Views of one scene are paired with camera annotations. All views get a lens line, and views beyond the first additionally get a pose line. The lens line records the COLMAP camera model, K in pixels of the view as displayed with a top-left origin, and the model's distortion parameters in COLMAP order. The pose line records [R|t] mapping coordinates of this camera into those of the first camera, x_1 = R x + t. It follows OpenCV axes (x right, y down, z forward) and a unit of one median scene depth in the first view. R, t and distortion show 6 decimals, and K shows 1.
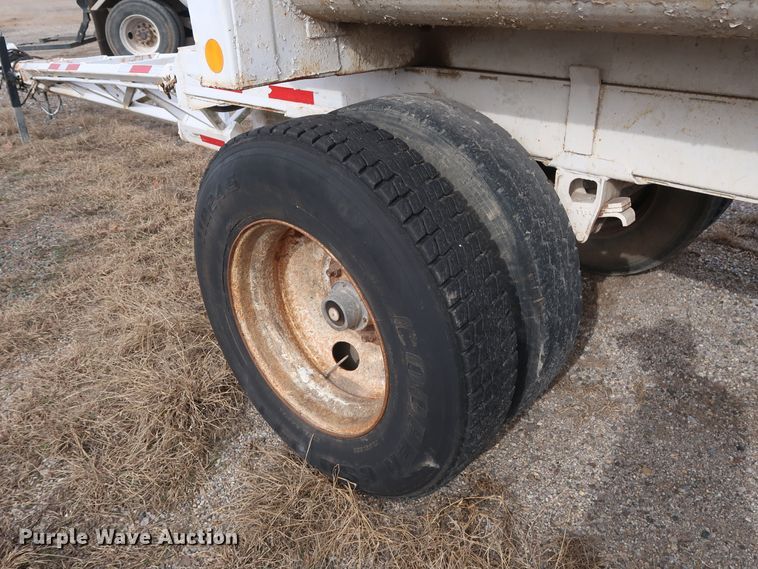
lens RADIAL K [[581.5, 0, 378.2], [0, 581.5, 286.1], [0, 0, 1]] dist [-0.031145, 0.014074]
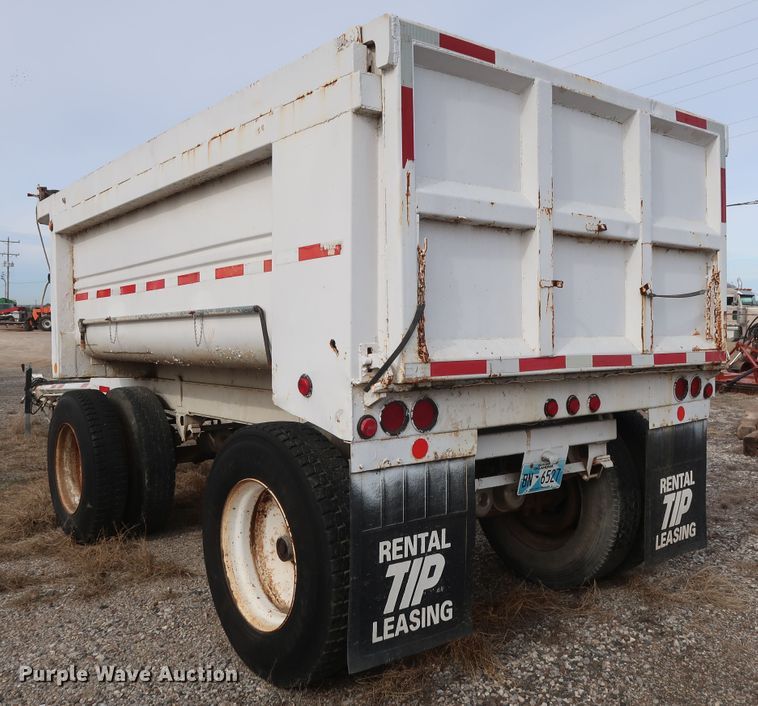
lens RADIAL K [[757.1, 0, 394.4], [0, 757.1, 347.2], [0, 0, 1]] dist [-0.031910, 0.000000]
pose [[0.988759, 0.017603, -0.148479, 1.694181], [-0.082726, 0.891604, -0.445195, 0.917344], [0.124548, 0.452473, 0.883038, -1.910127]]
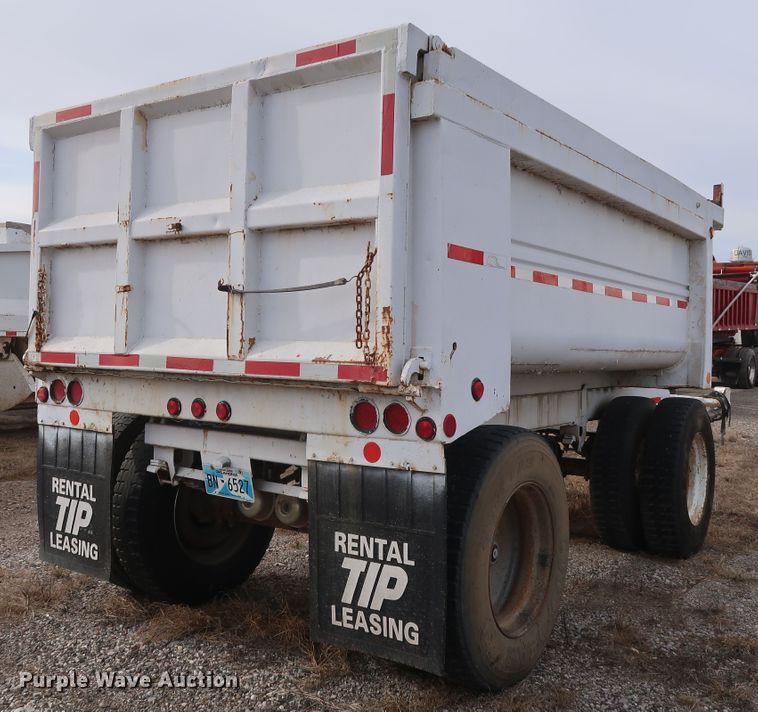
lens RADIAL K [[706.0, 0, 458.0], [0, 706.0, 323.9], [0, 0, 1]] dist [-0.051044, 0.000000]
pose [[0.267611, 0.009779, -0.963477, 3.790812], [-0.470156, 0.874150, -0.121715, -0.160124], [0.841034, 0.485557, 0.238530, 0.009175]]
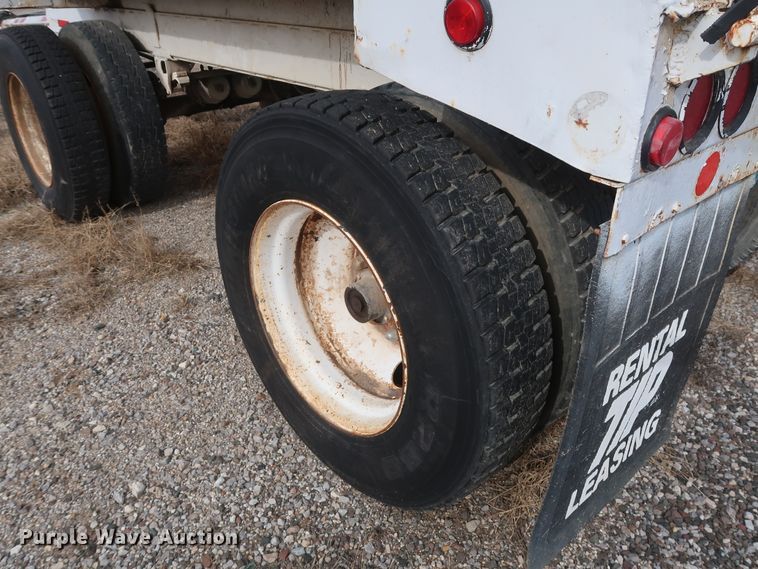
lens RADIAL K [[581.5, 0, 376.9], [0, 581.5, 280.4], [0, 0, 1]] dist [-0.031145, 0.014074]
pose [[0.995277, 0.060290, -0.076082, 1.228378], [-0.059446, 0.998143, 0.013320, 0.484914], [0.076744, -0.008735, 0.997013, -0.918022]]
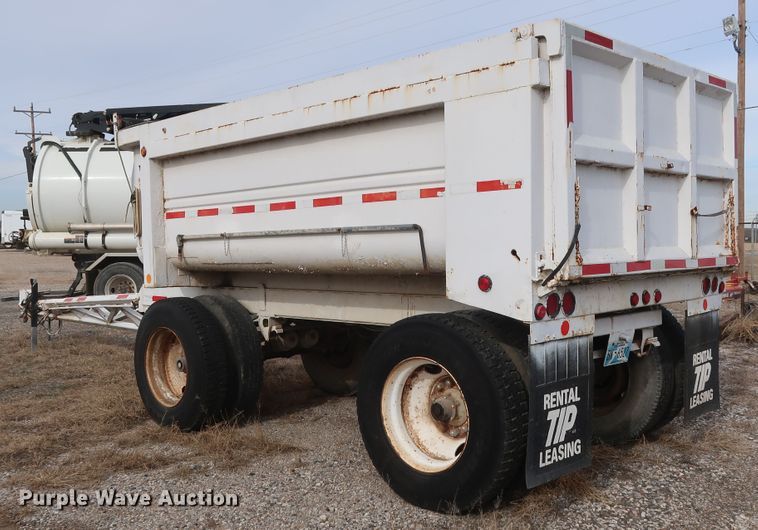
lens RADIAL K [[778.2, 0, 380.8], [0, 778.2, 268.1], [0, 0, 1]] dist [-0.038216, 0.000000]
pose [[0.999415, 0.007874, -0.033285, 1.018732], [-0.021786, 0.896737, -0.442028, 1.266030], [0.026367, 0.442494, 0.896384, -2.549306]]
